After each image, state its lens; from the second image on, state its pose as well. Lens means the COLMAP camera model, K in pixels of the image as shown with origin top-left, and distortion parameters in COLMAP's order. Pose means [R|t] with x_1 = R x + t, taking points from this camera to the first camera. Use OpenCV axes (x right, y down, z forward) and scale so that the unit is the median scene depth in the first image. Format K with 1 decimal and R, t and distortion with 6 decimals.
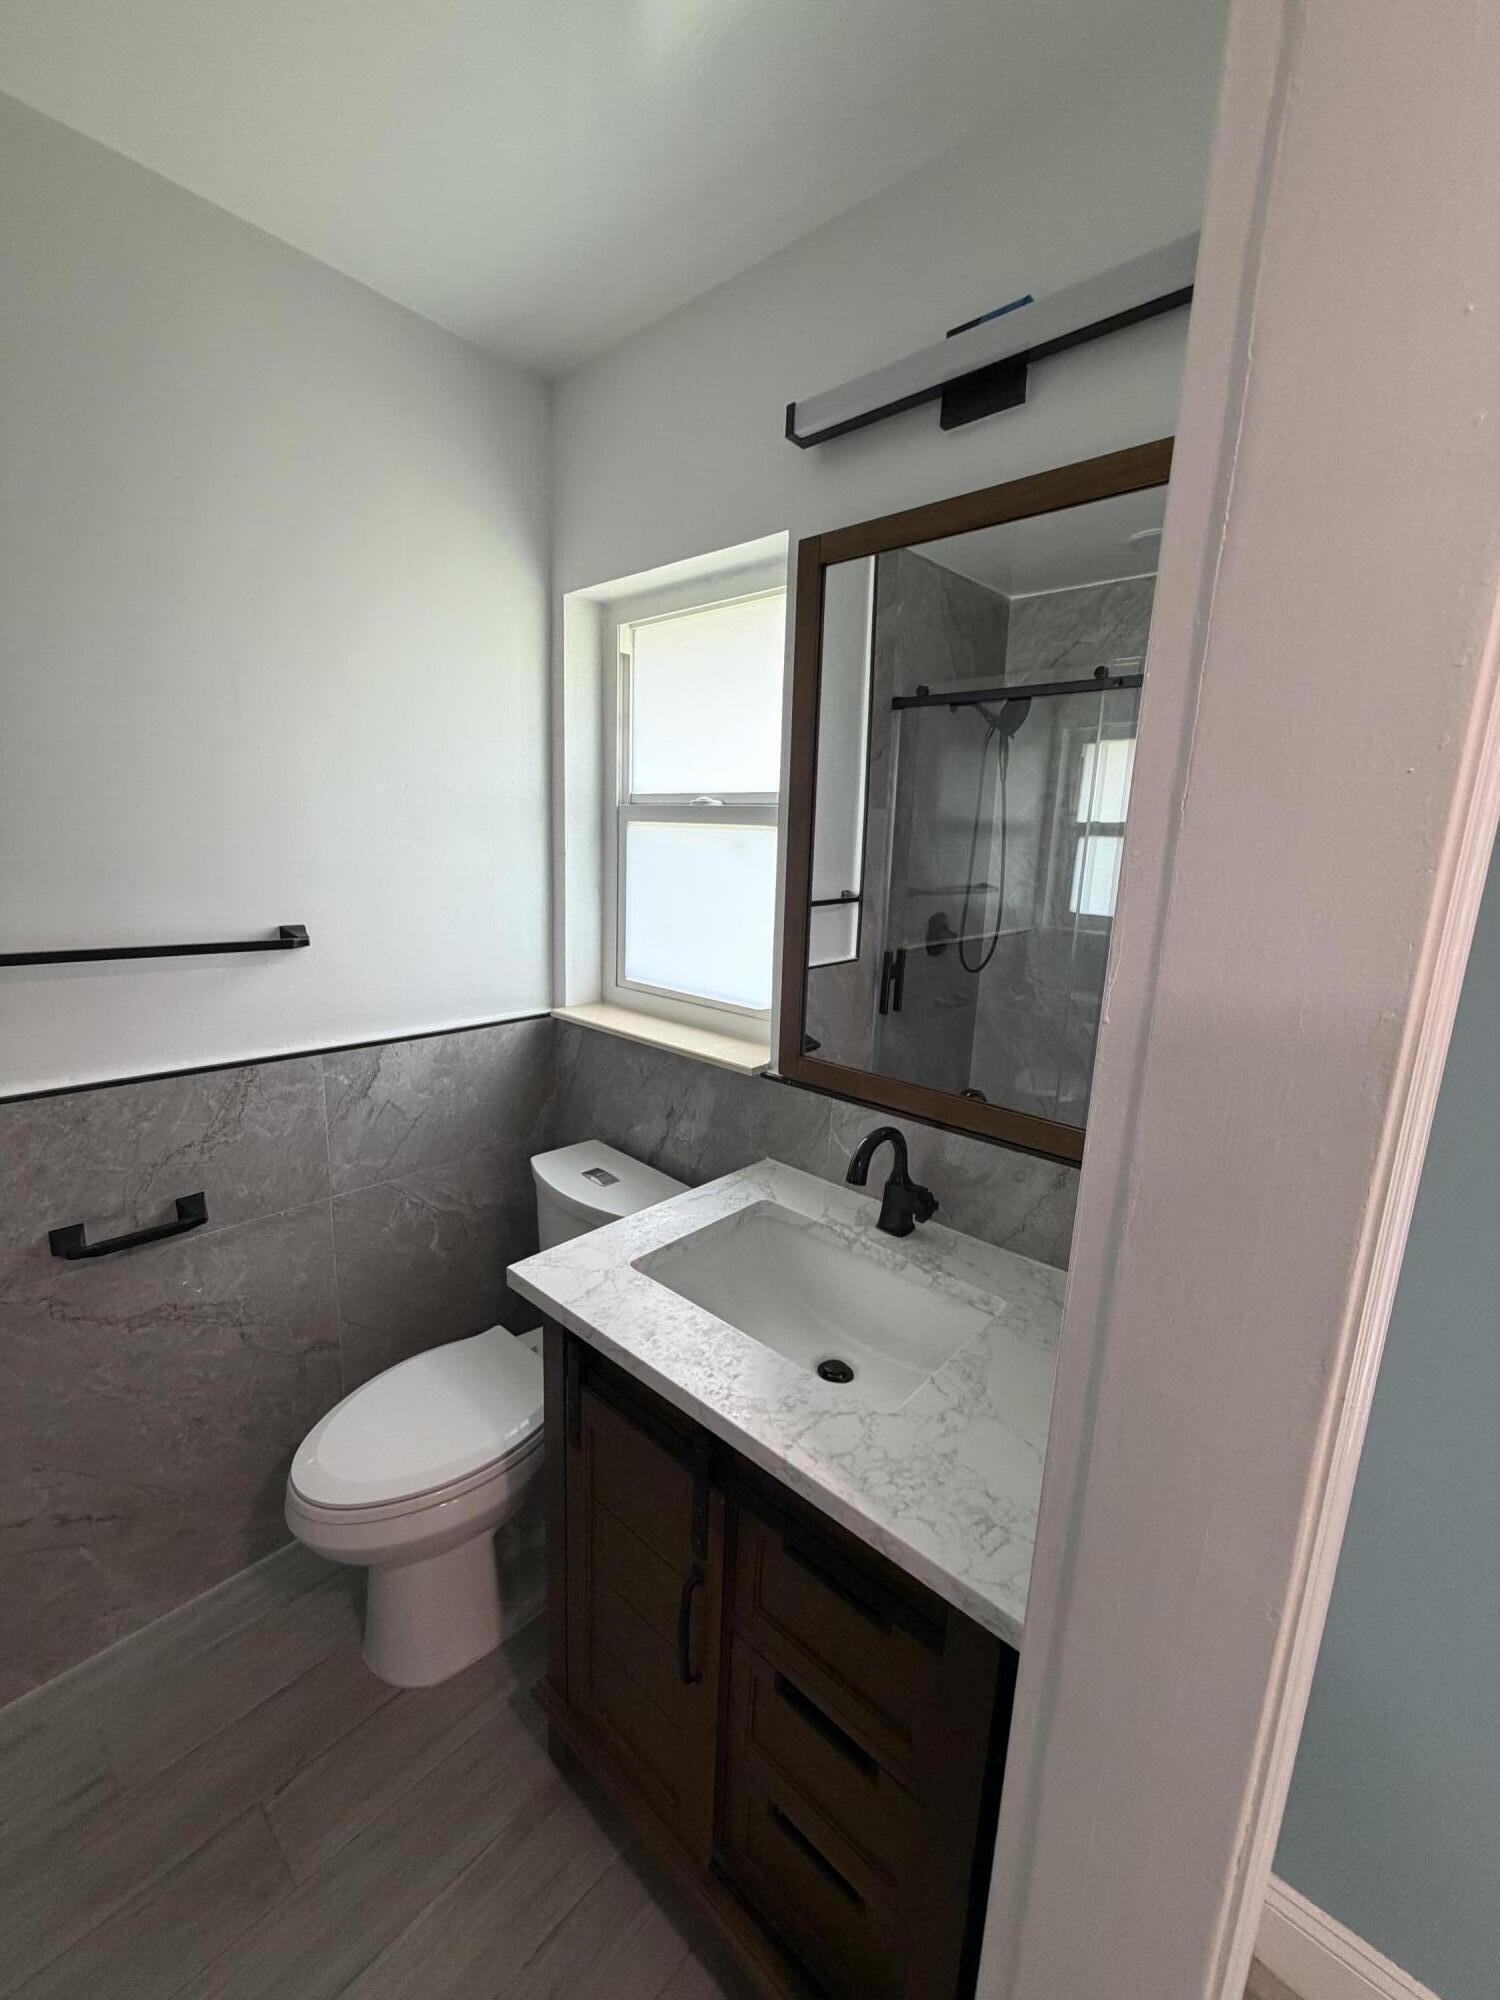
lens RADIAL K [[793.5, 0, 749.8], [0, 793.5, 991.2], [0, 0, 1]] dist [-0.005989, -0.000432]
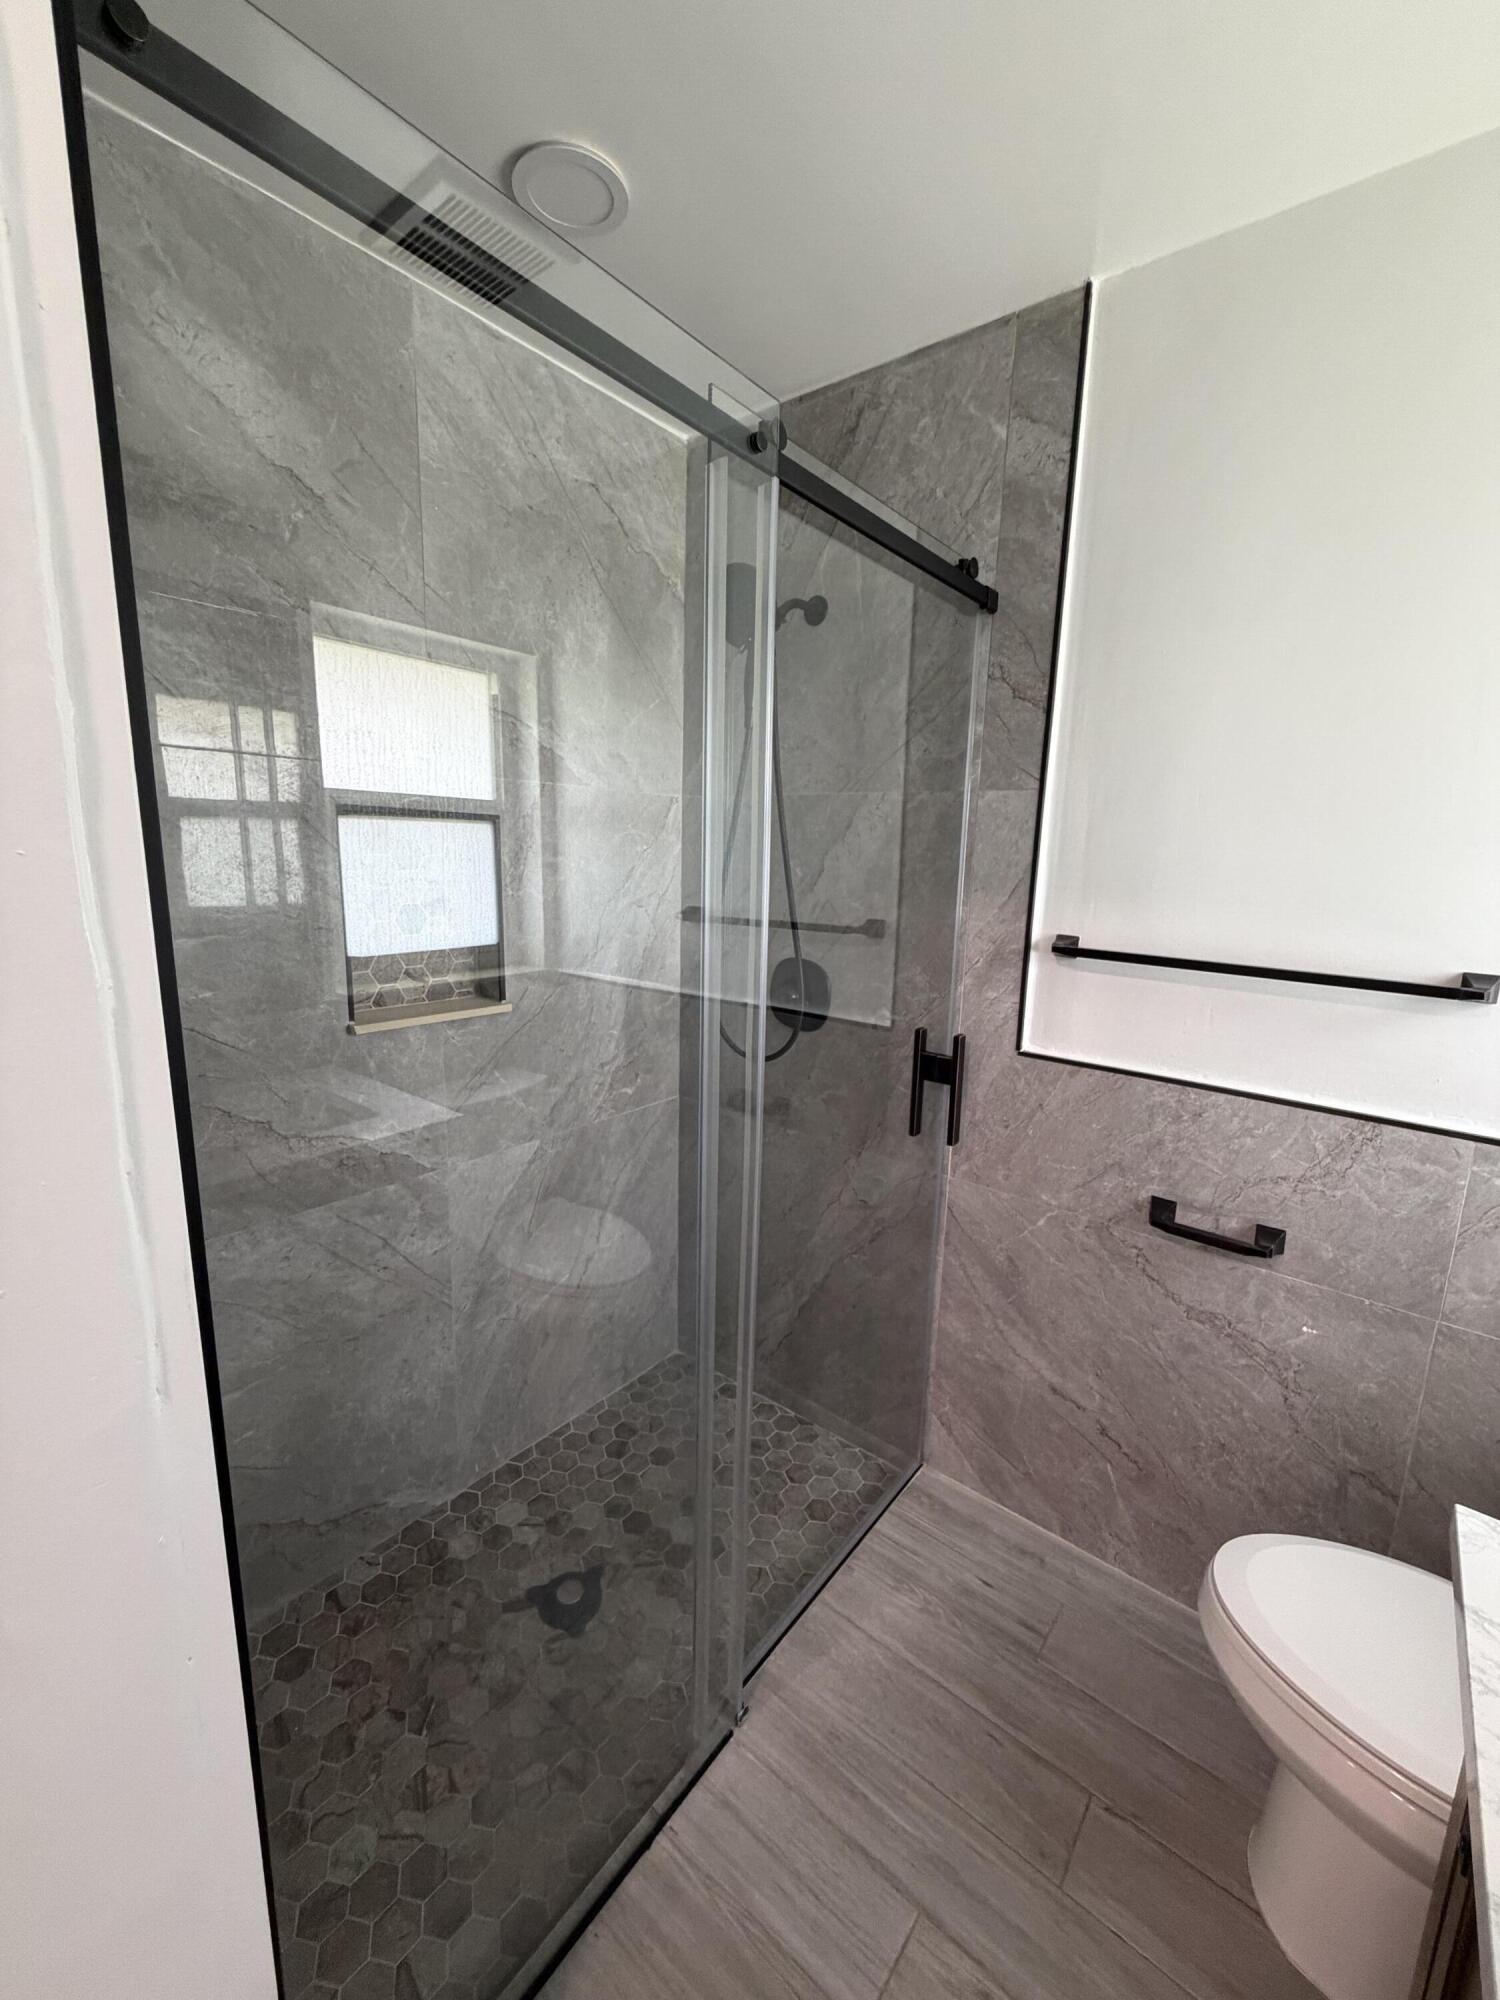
lens RADIAL K [[793.5, 0, 739.6], [0, 793.5, 989.1], [0, 0, 1]] dist [-0.005989, -0.000432]
pose [[0.035125, 0.139507, -0.989598, 0.193228], [-0.208452, 0.969452, 0.129268, -0.015873], [0.977402, 0.201743, 0.063132, 0.238265]]
